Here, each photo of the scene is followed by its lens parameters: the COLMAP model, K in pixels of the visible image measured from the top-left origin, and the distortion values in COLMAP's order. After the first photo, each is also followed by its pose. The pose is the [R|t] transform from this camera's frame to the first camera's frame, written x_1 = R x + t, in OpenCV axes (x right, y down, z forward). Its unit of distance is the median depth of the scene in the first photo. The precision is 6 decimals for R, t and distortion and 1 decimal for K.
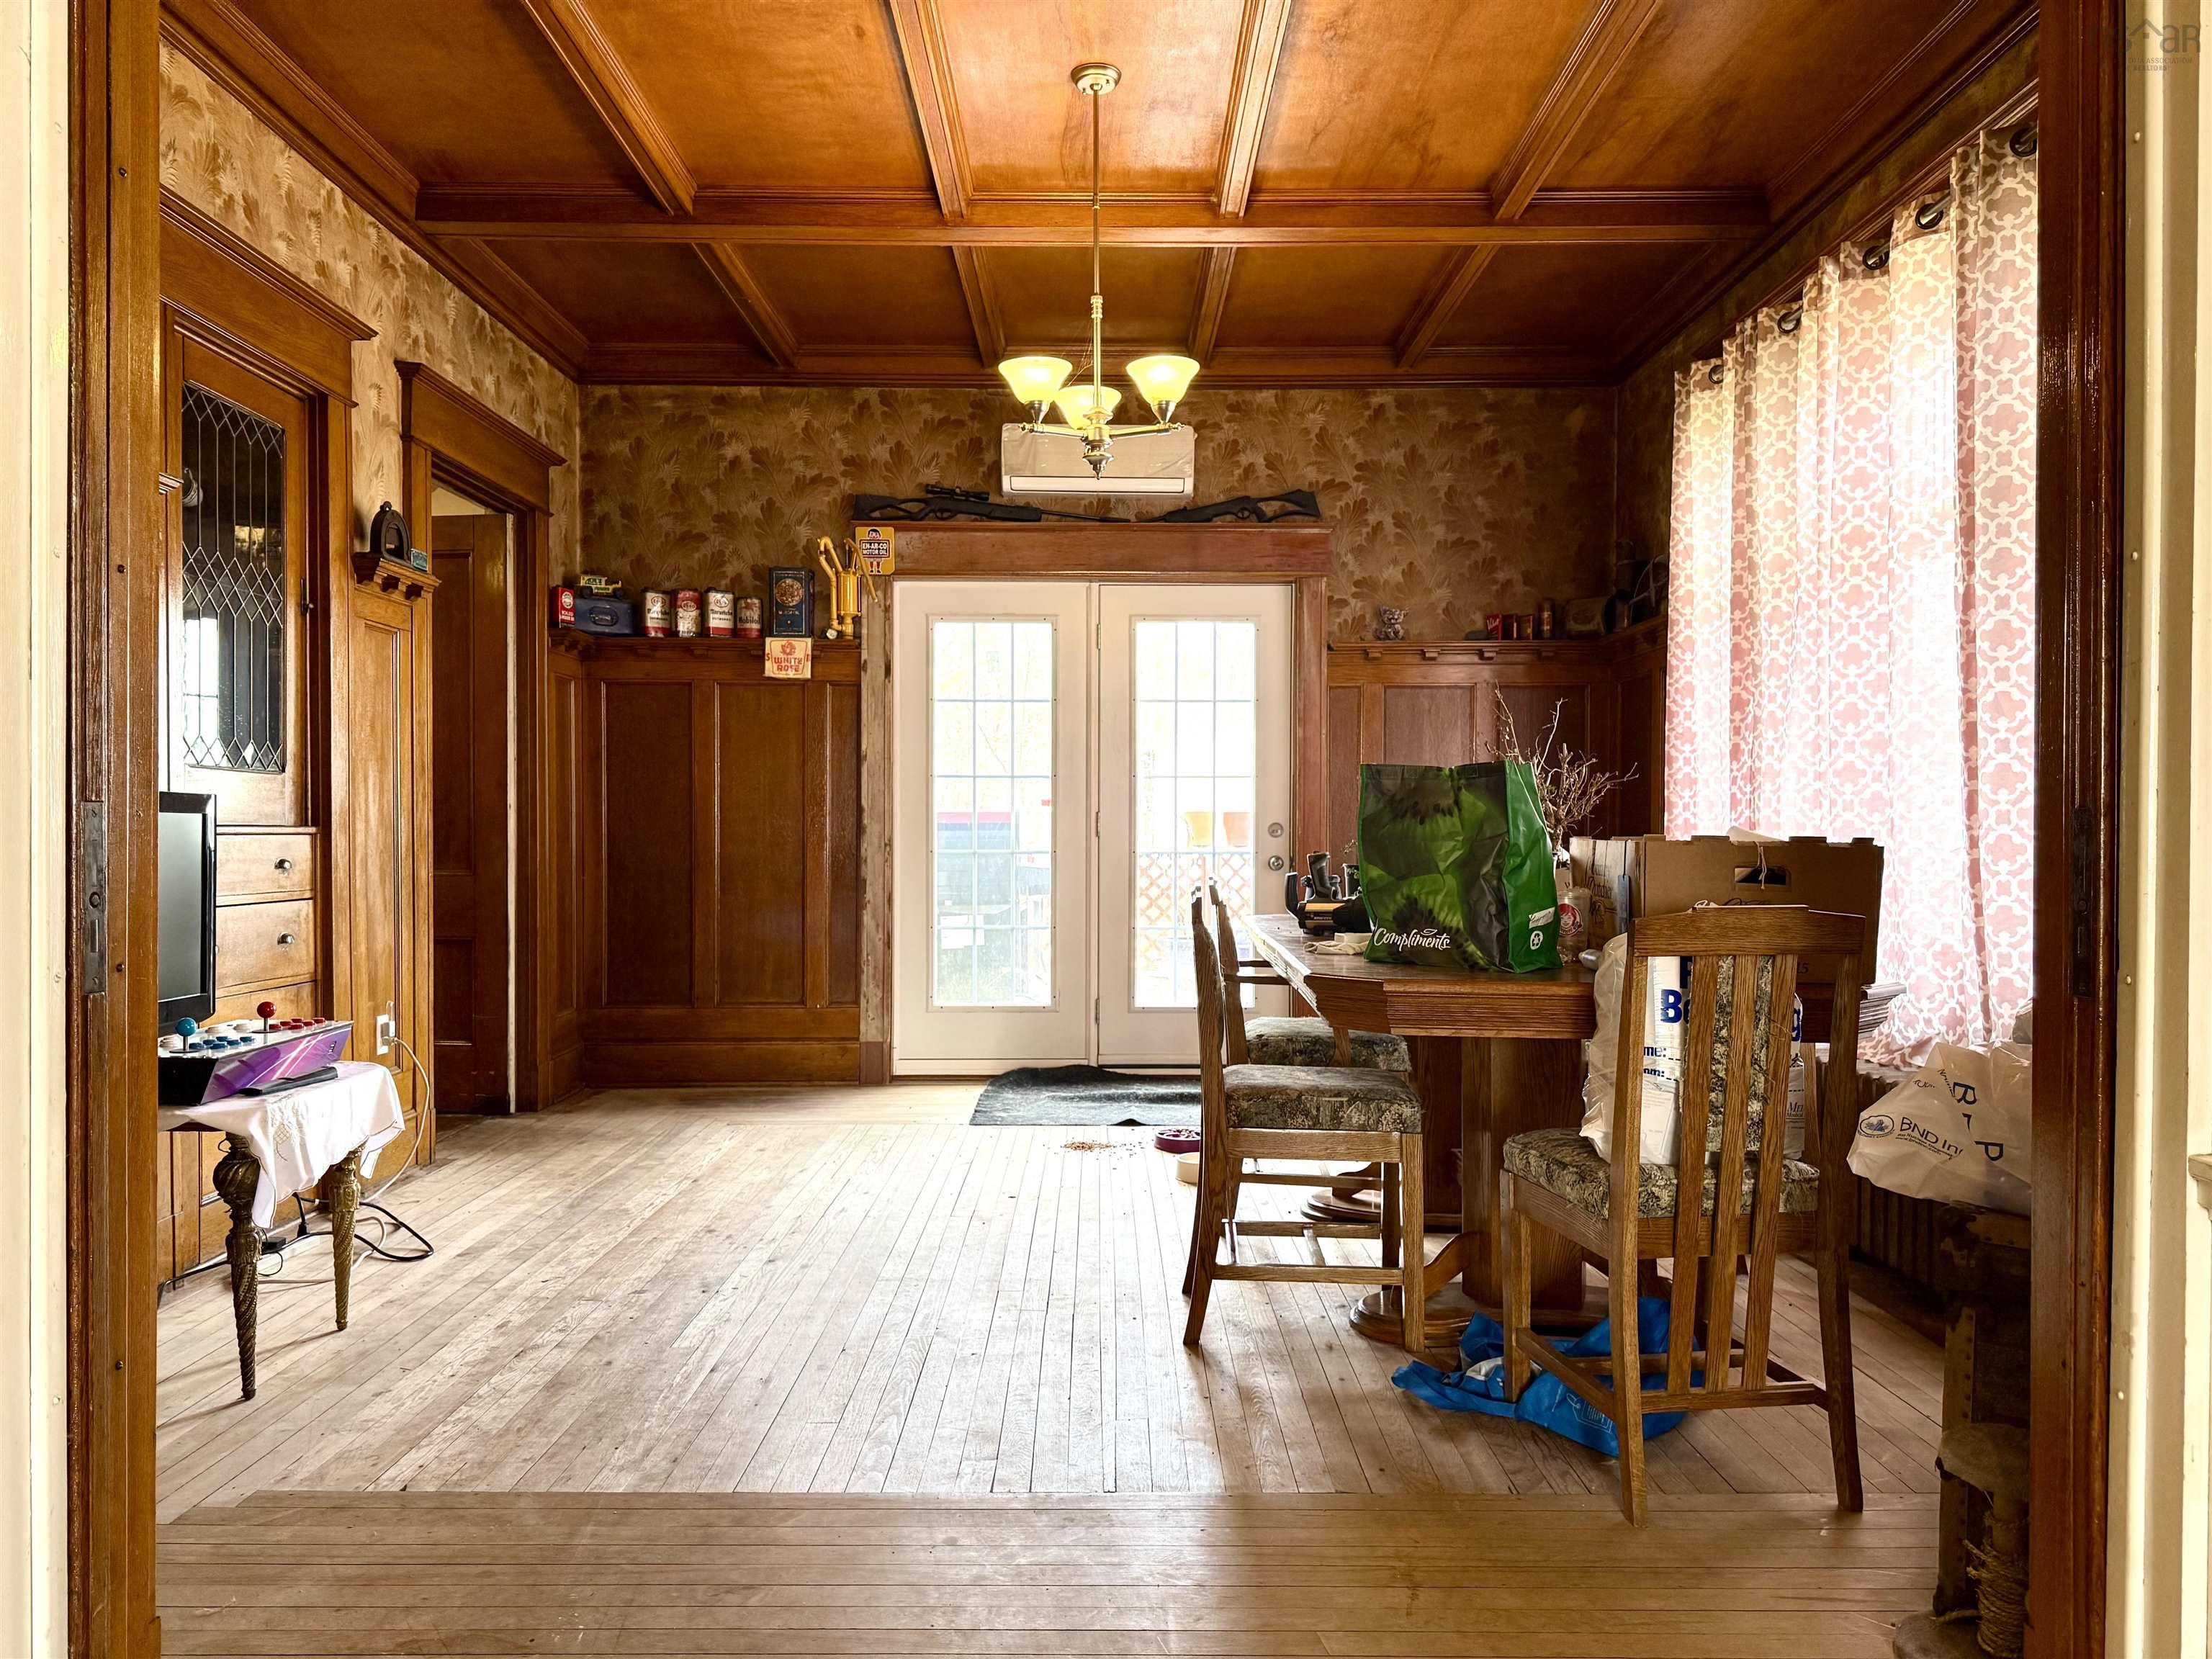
lens RADIAL K [[1562.4, 0, 1110.5], [0, 1562.4, 839.1], [0, 0, 1]] dist [0.121068, -0.114180]
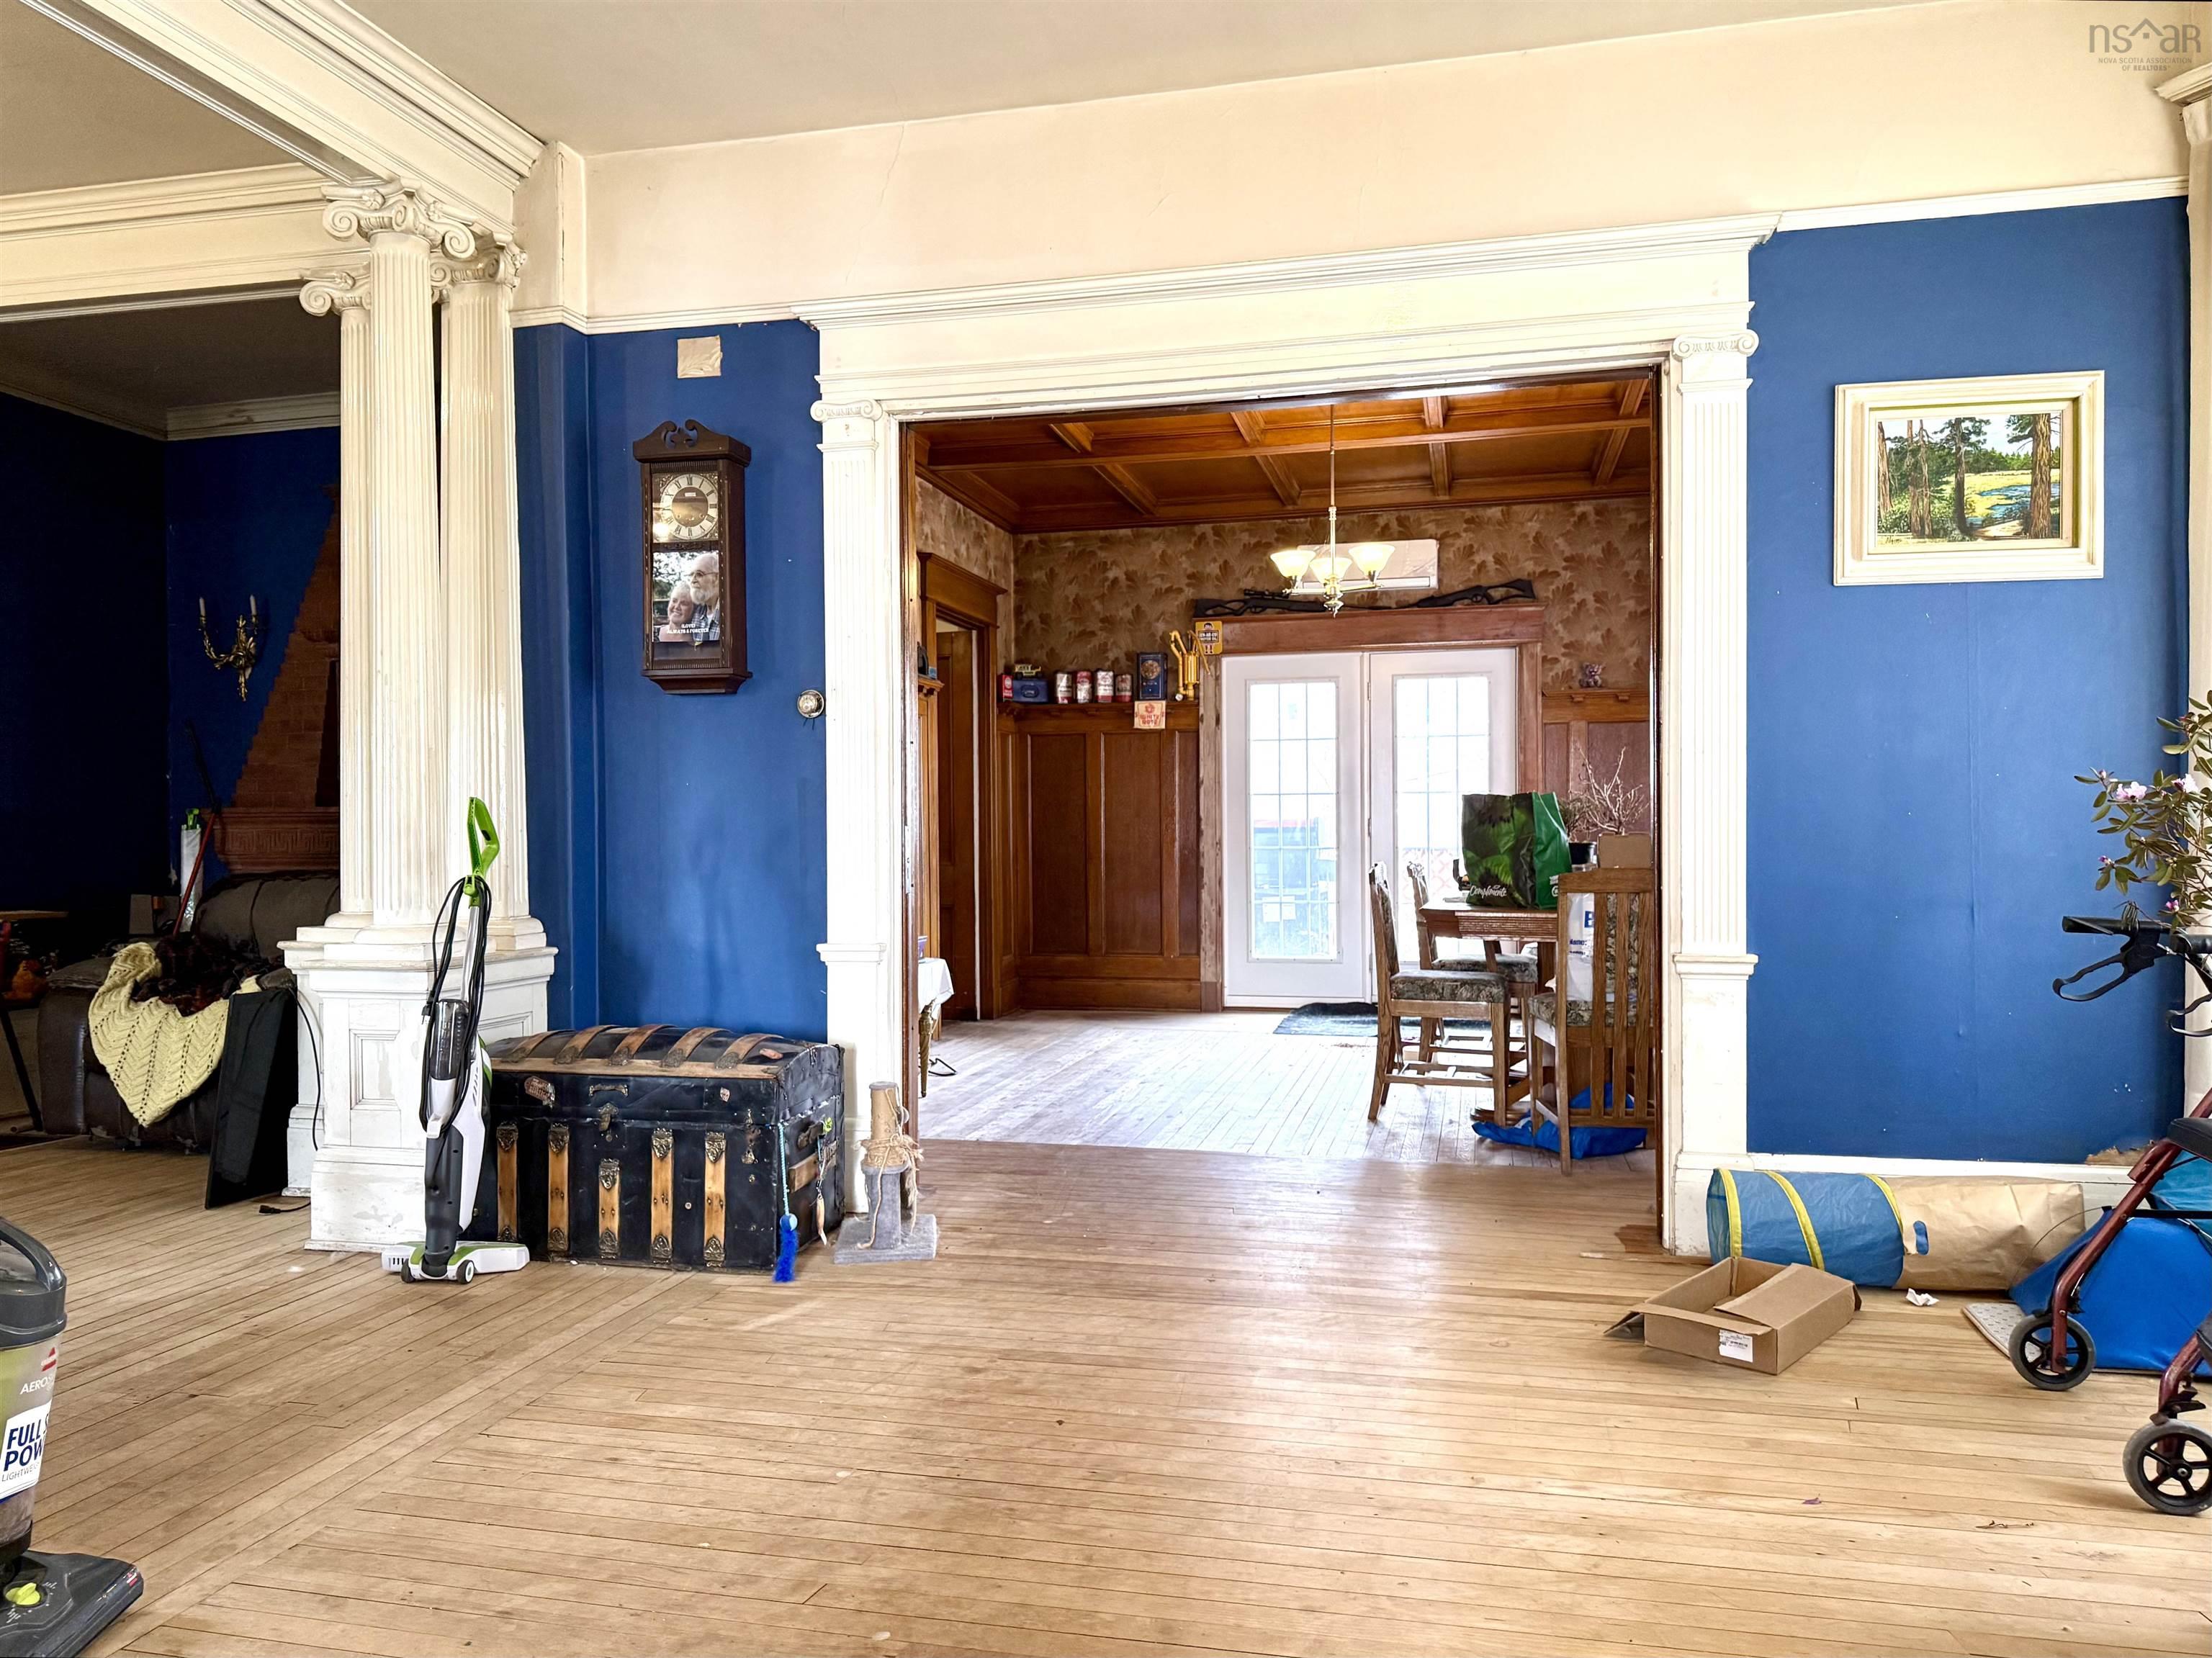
lens RADIAL K [[1562.3, 0, 1110.5], [0, 1562.3, 838.6], [0, 0, 1]] dist [0.121068, -0.114180]
pose [[0.973351, -0.007722, -0.229190, 0.088450], [0.007244, 0.999969, -0.002927, 0.002640], [0.229206, 0.001189, 0.973377, -0.408146]]
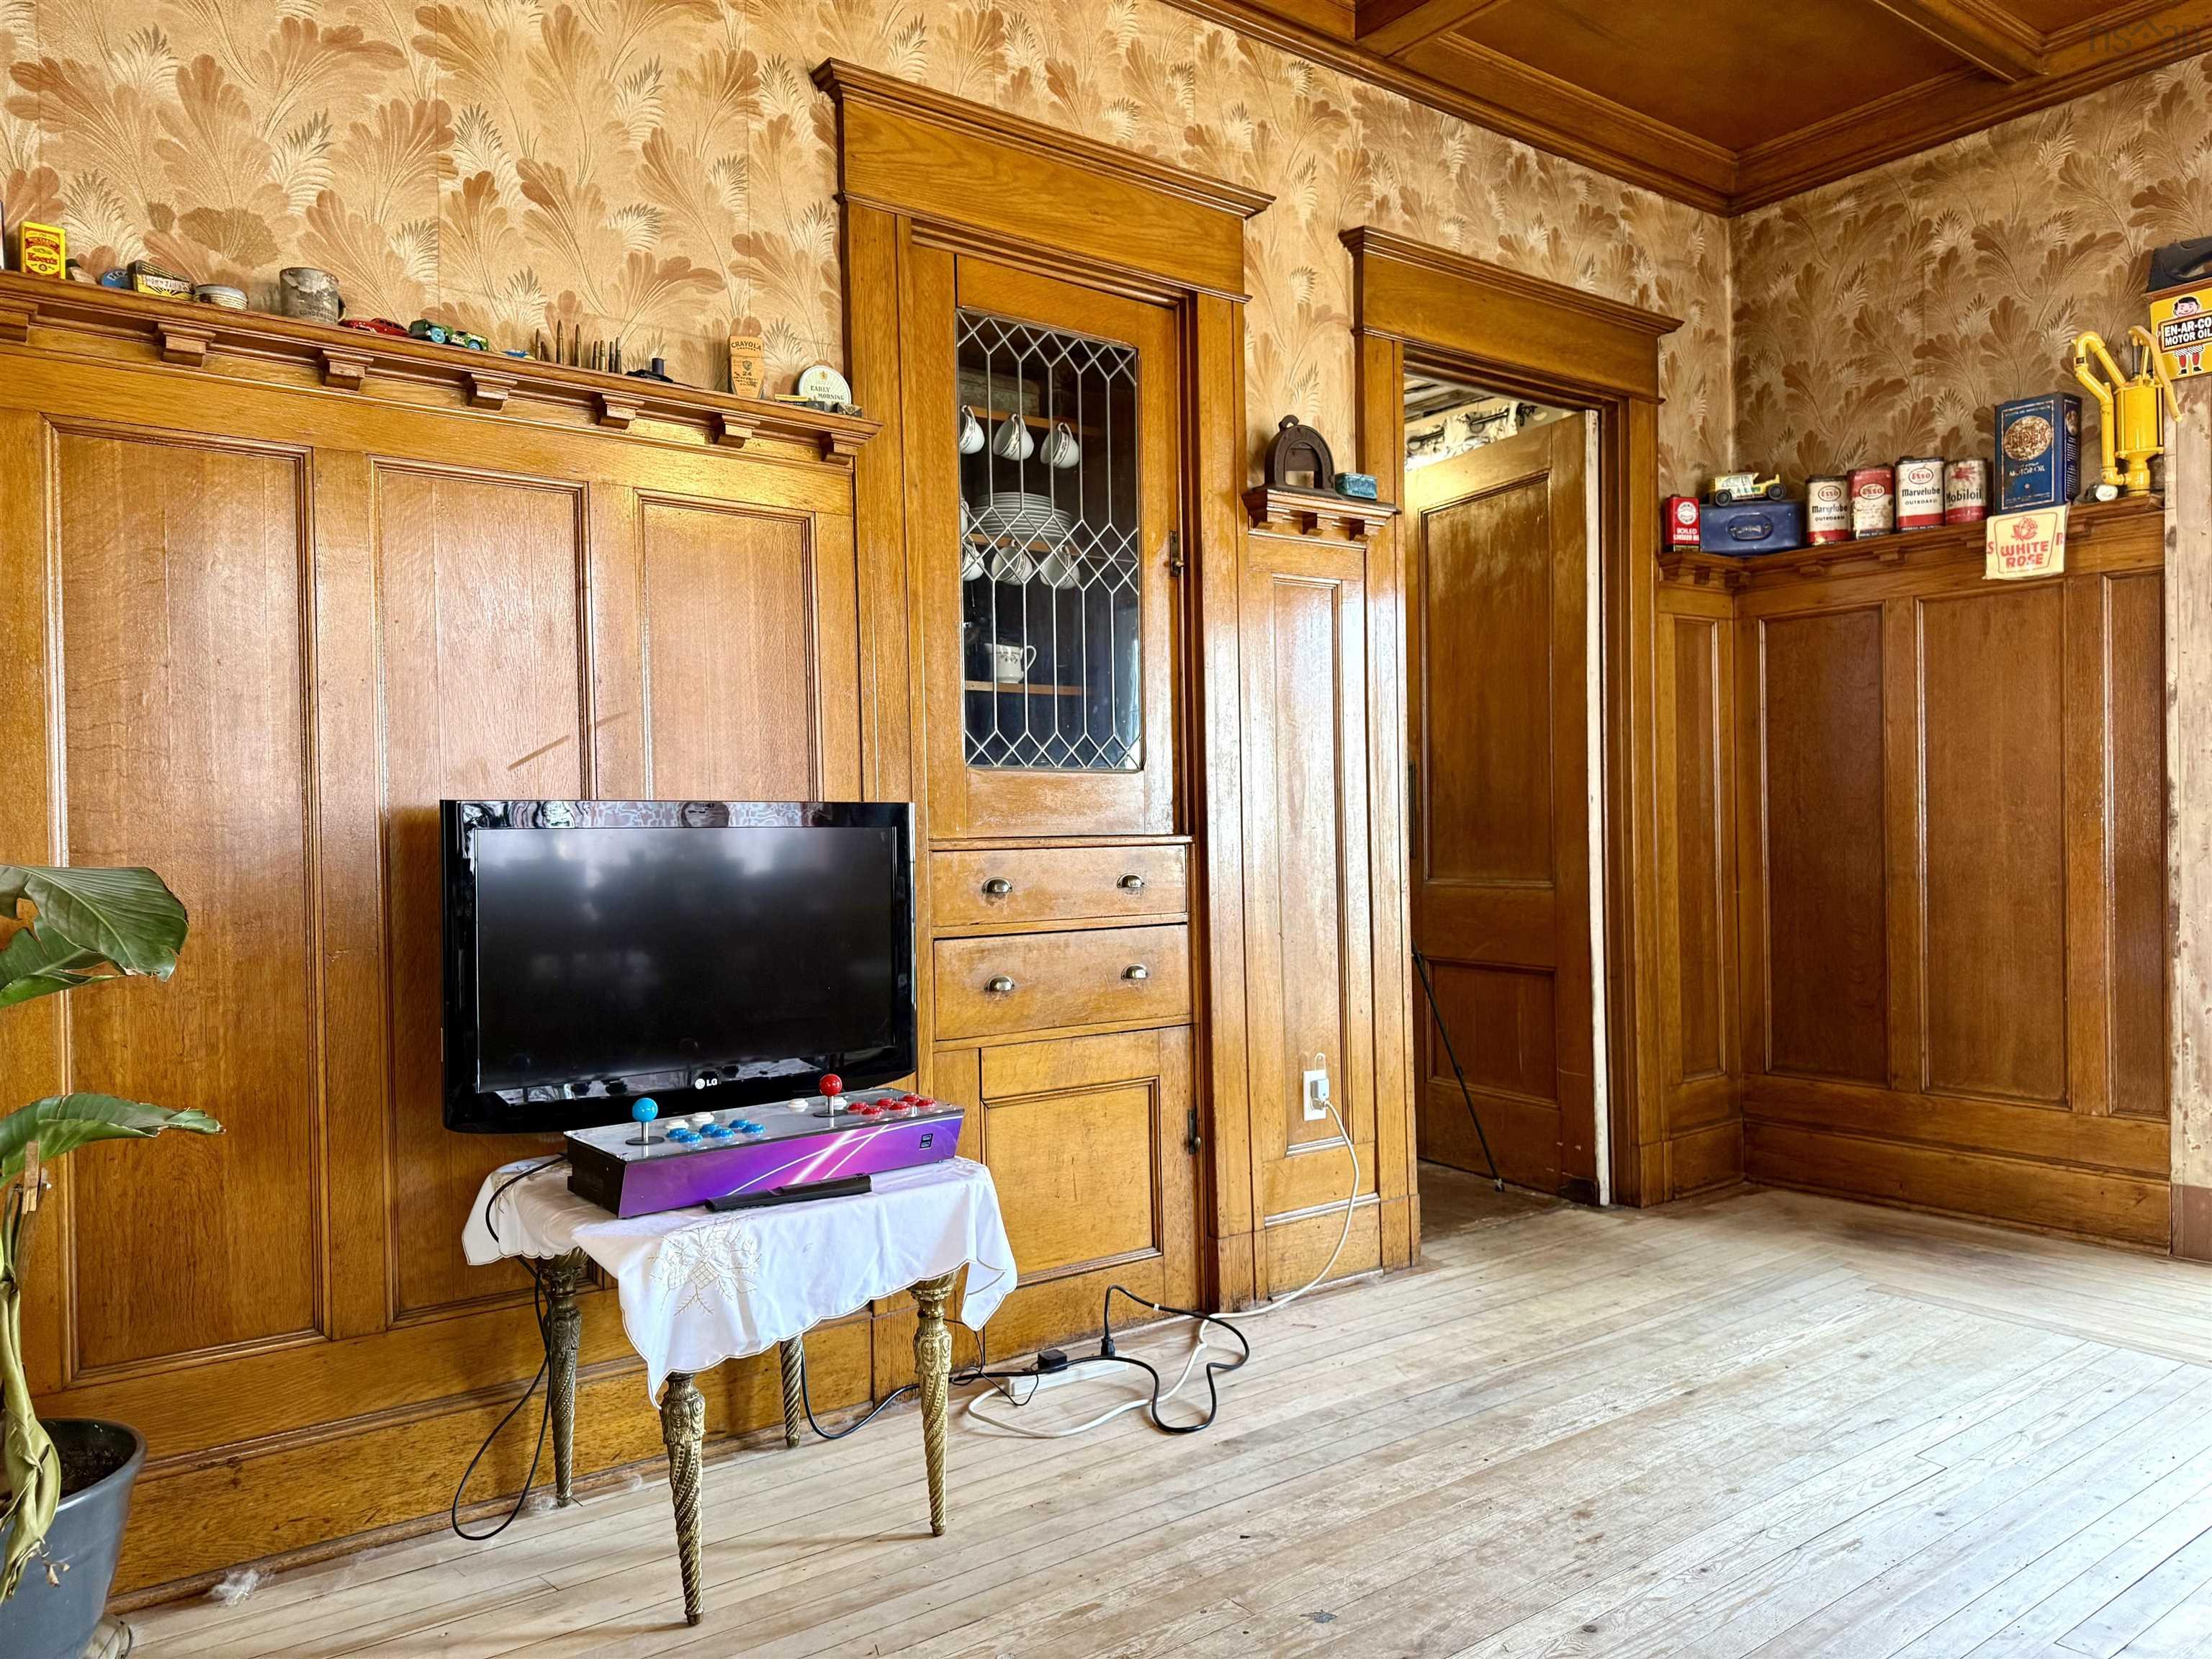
lens RADIAL K [[1568.5, 0, 1117.2], [0, 1568.5, 842.7], [0, 0, 1]] dist [0.010300, -0.011273]
pose [[0.600843, -0.004193, -0.799356, 0.073929], [0.012354, 0.999916, 0.004041, -0.004801], [0.799272, -0.012304, 0.600844, 0.338796]]
